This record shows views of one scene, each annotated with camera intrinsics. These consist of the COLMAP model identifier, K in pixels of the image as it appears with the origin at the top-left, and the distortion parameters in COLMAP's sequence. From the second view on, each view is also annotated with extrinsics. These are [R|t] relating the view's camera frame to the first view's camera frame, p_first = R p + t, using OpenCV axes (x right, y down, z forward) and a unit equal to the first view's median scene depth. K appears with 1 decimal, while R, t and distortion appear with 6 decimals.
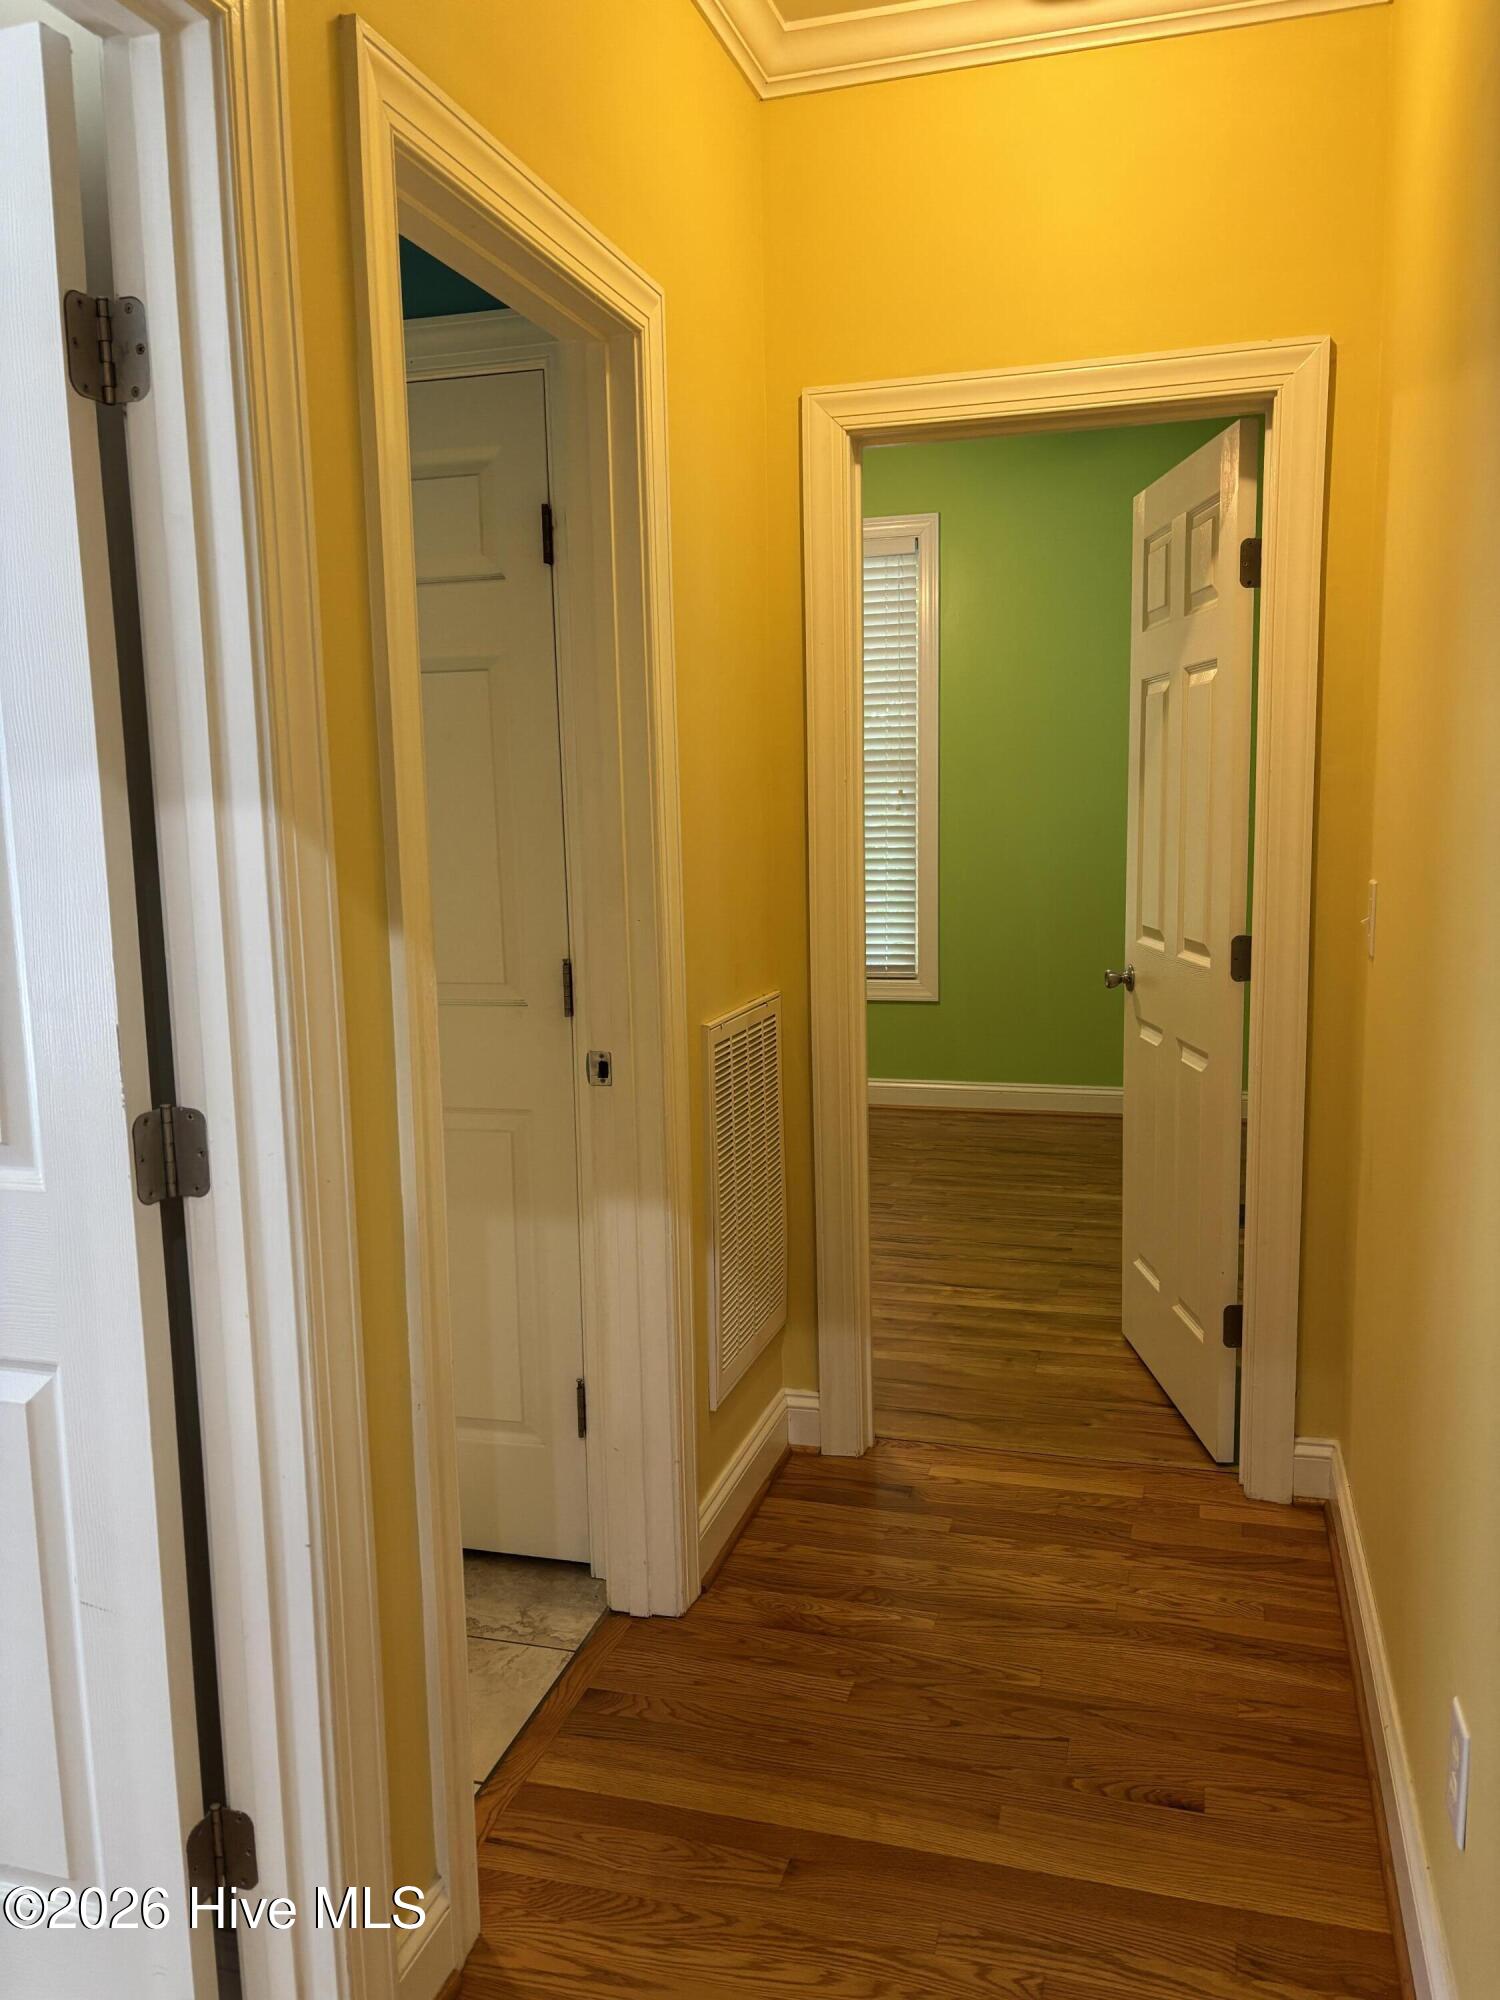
lens RADIAL K [[1504.1, 0, 755.6], [0, 1504.1, 998.7], [0, 0, 1]] dist [0.055072, -0.065305]
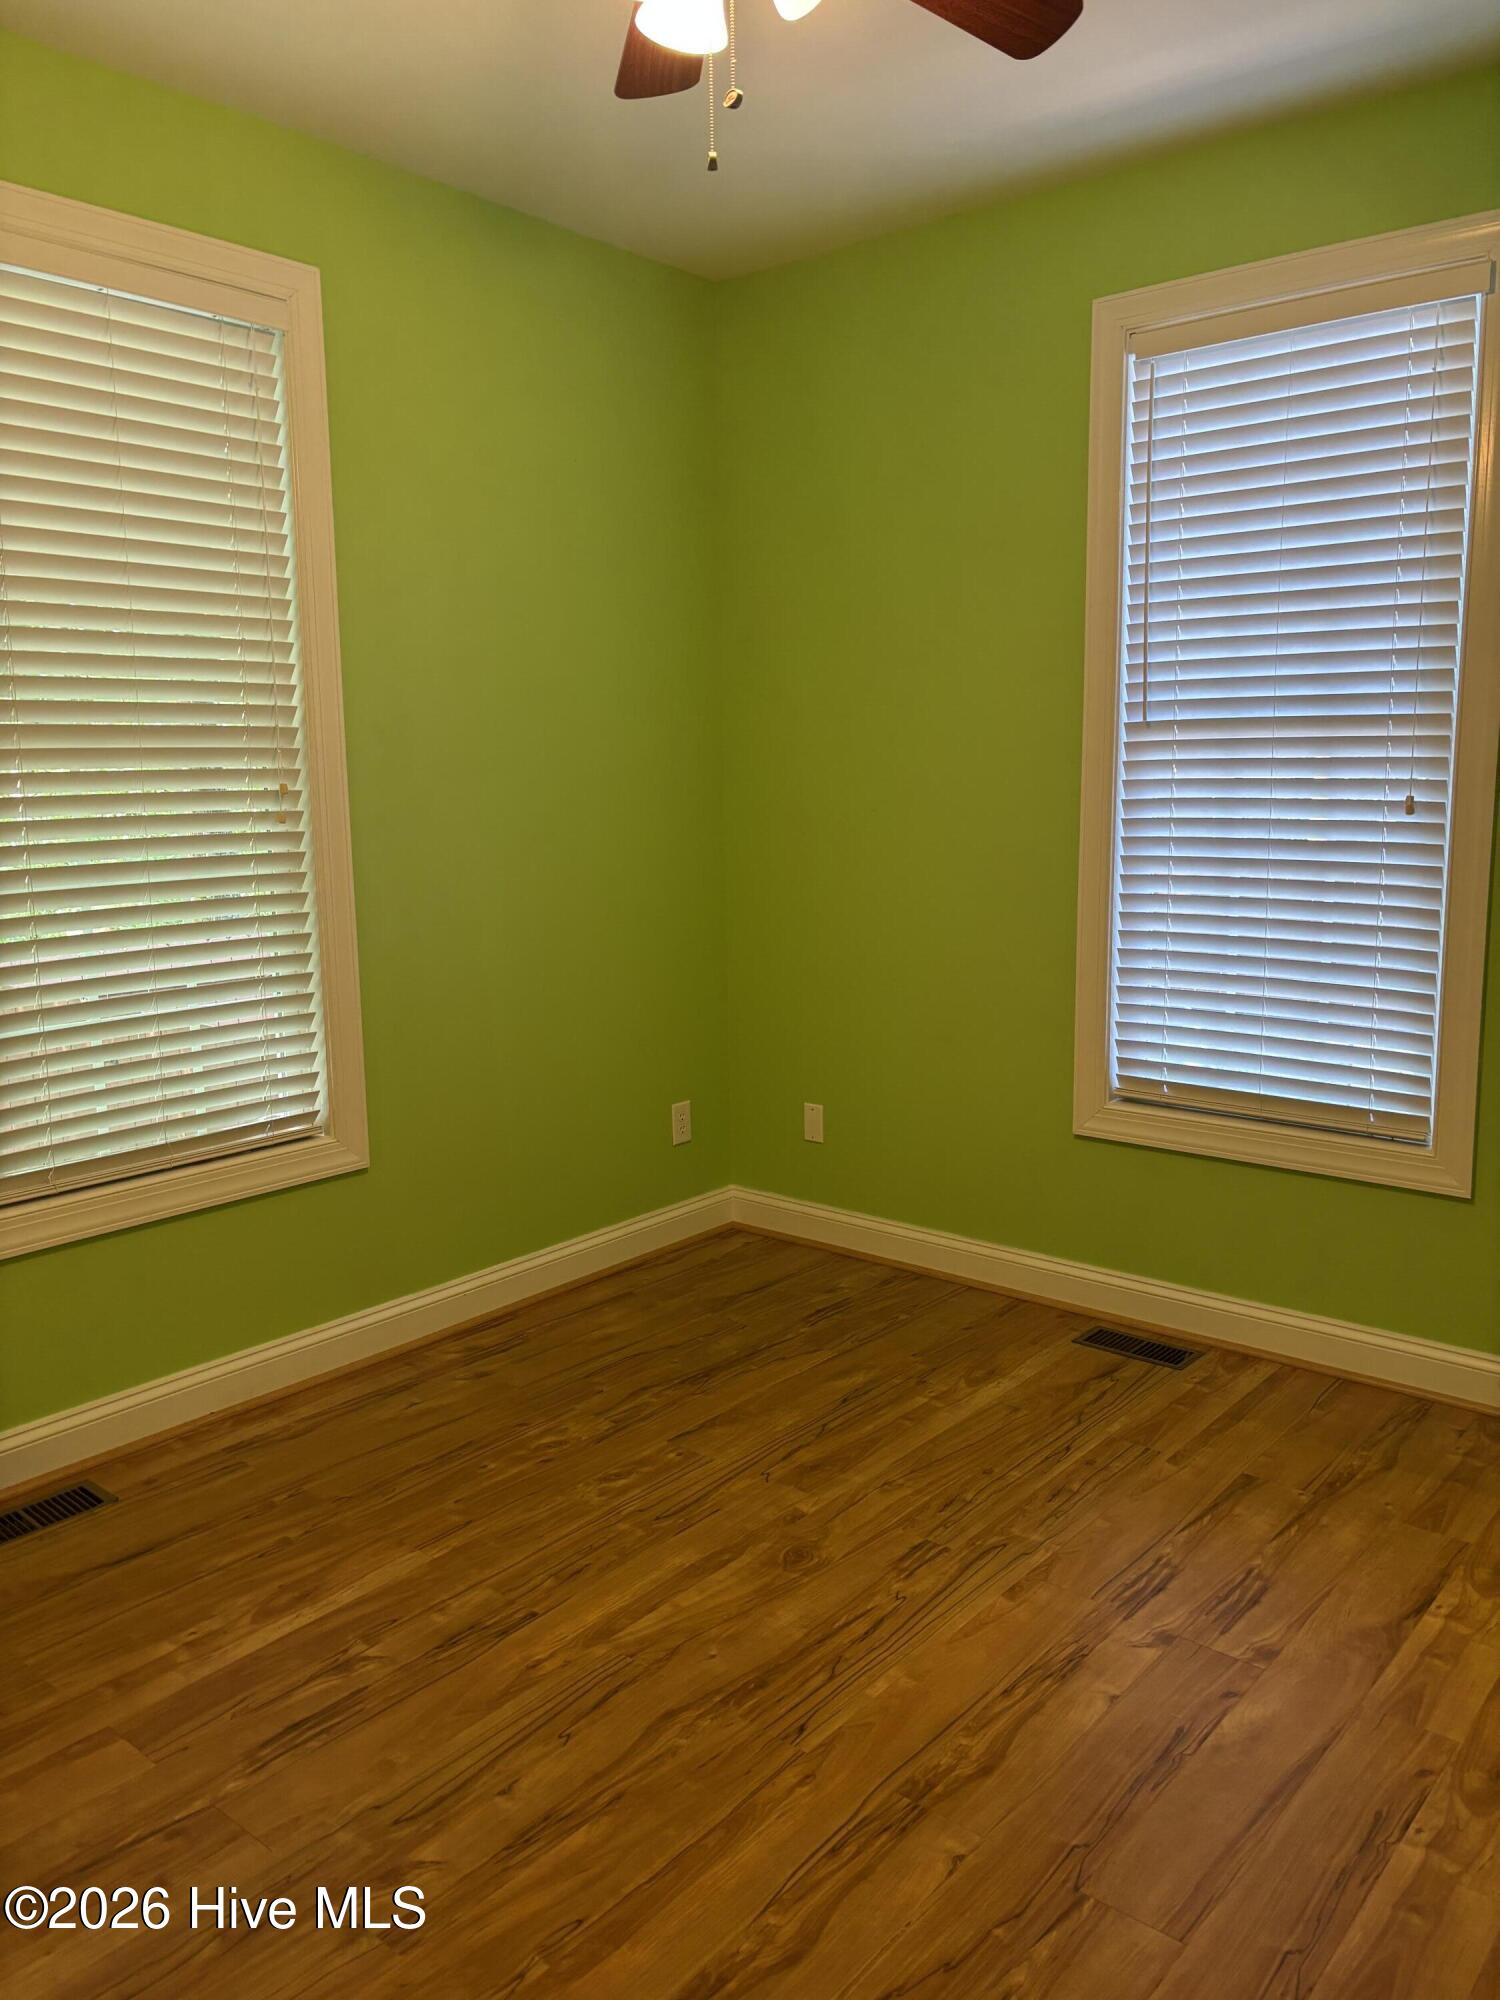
lens RADIAL K [[1504.1, 0, 757.7], [0, 1504.1, 995.8], [0, 0, 1]] dist [0.055072, -0.065305]
pose [[0.386308, -0.128574, 0.913365, -0.441734], [0.126737, 0.988244, 0.085511, -0.124147], [-0.913621, 0.082724, 0.398061, 0.867472]]
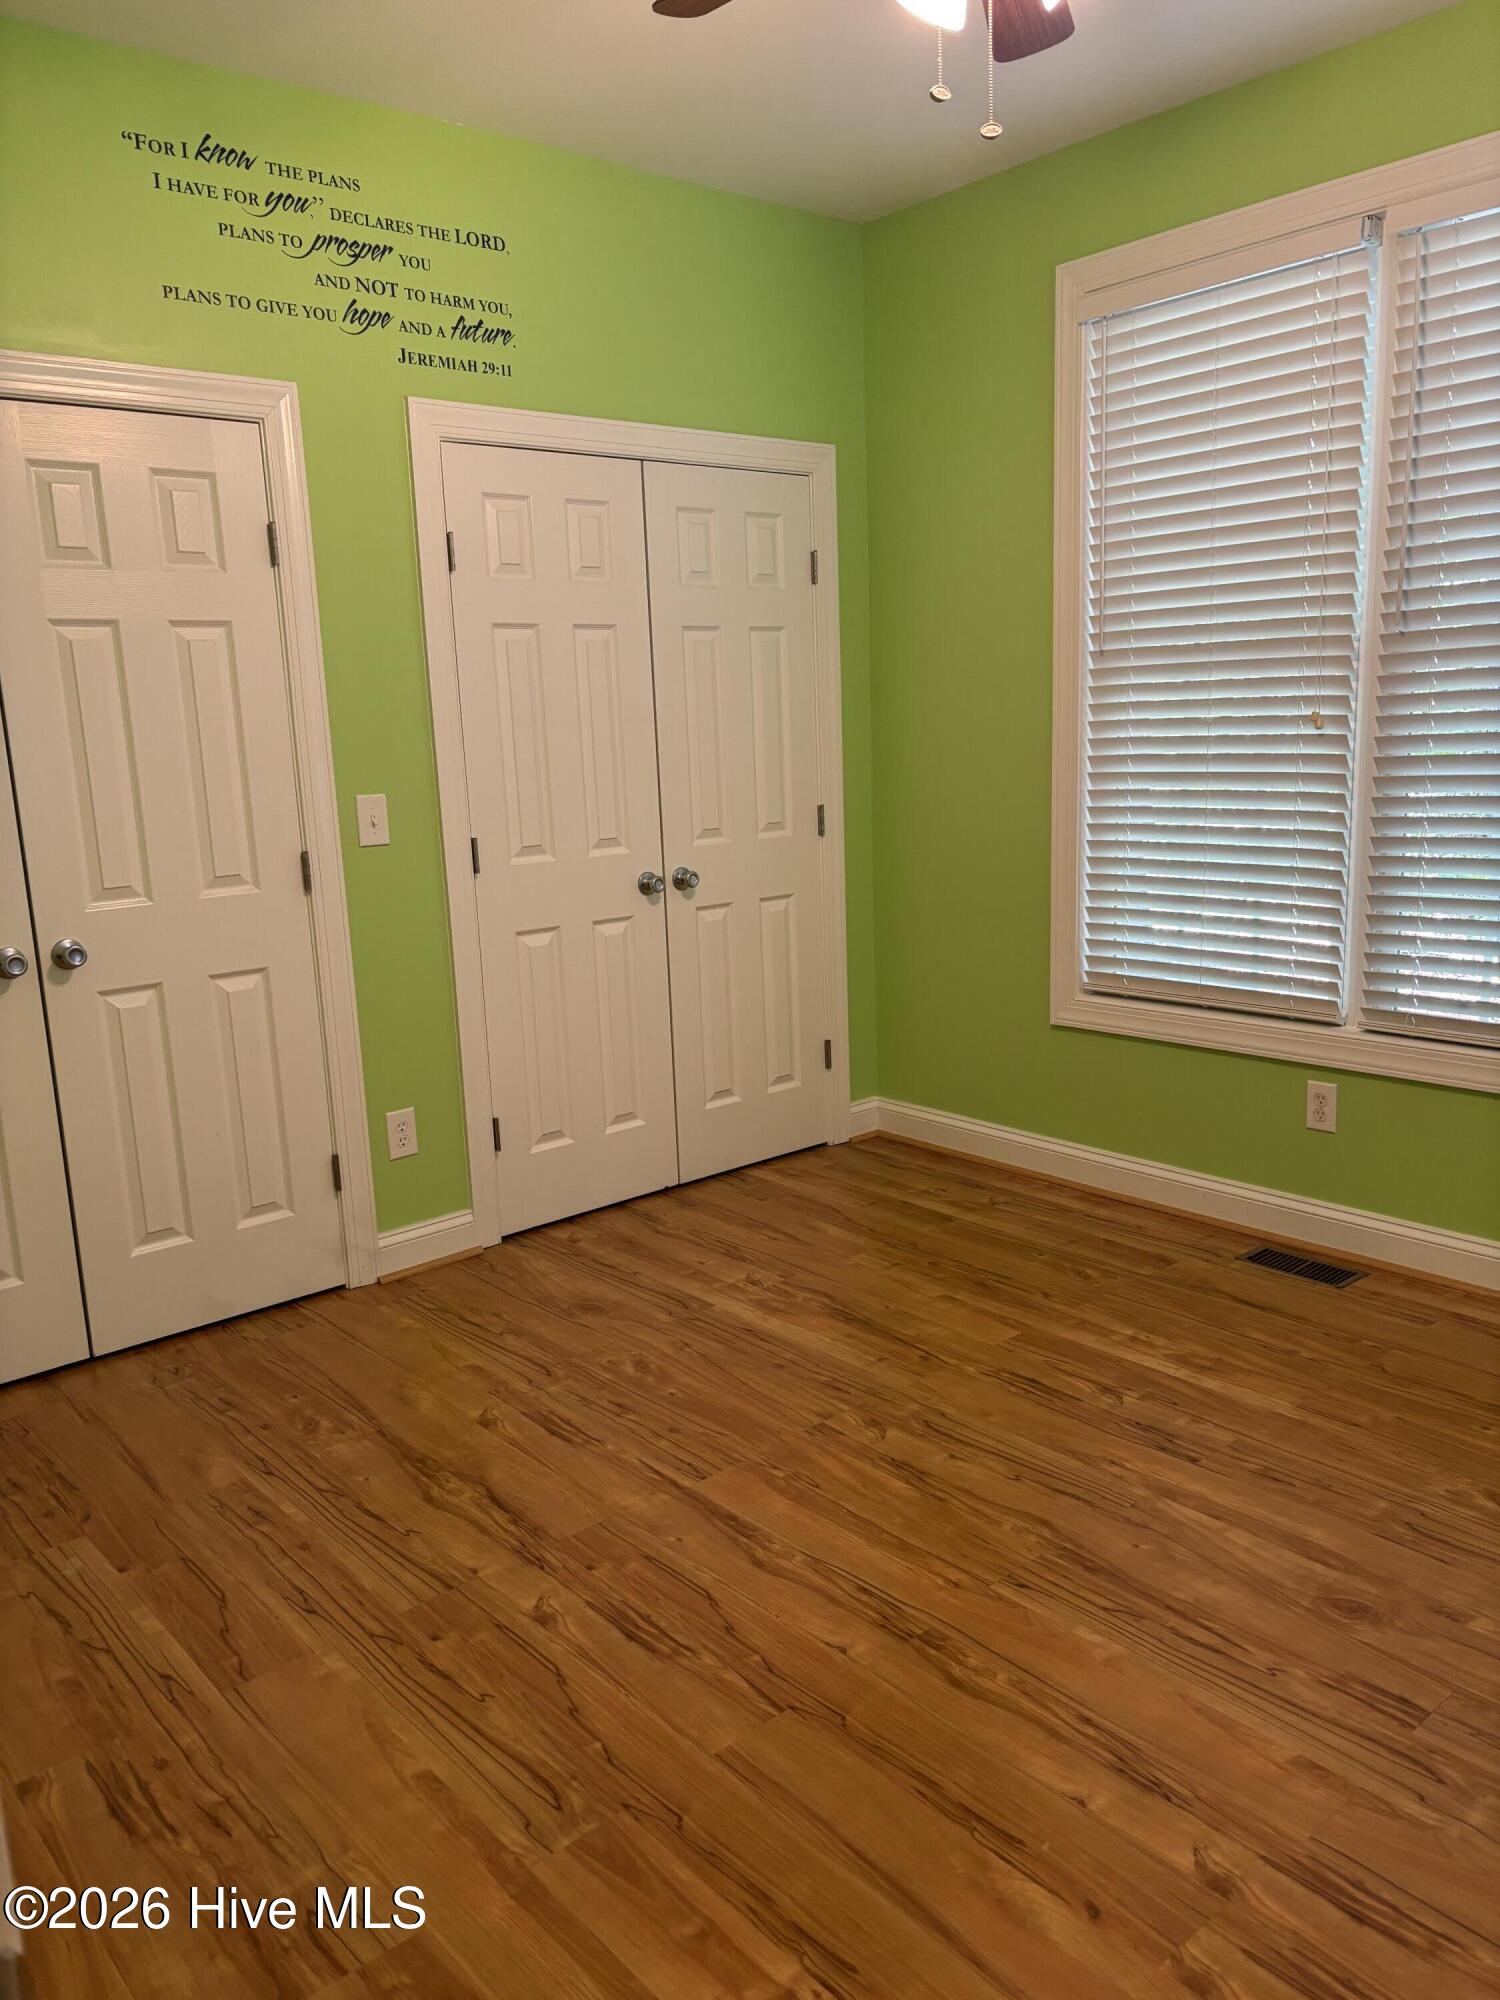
lens RADIAL K [[1504.1, 0, 761.9], [0, 1504.1, 997.1], [0, 0, 1]] dist [0.055072, -0.065305]
pose [[0.842697, 0.073244, -0.533383, 0.152473], [-0.037590, 0.996290, 0.077422, -0.089987], [0.537074, -0.045194, 0.842323, 0.592490]]
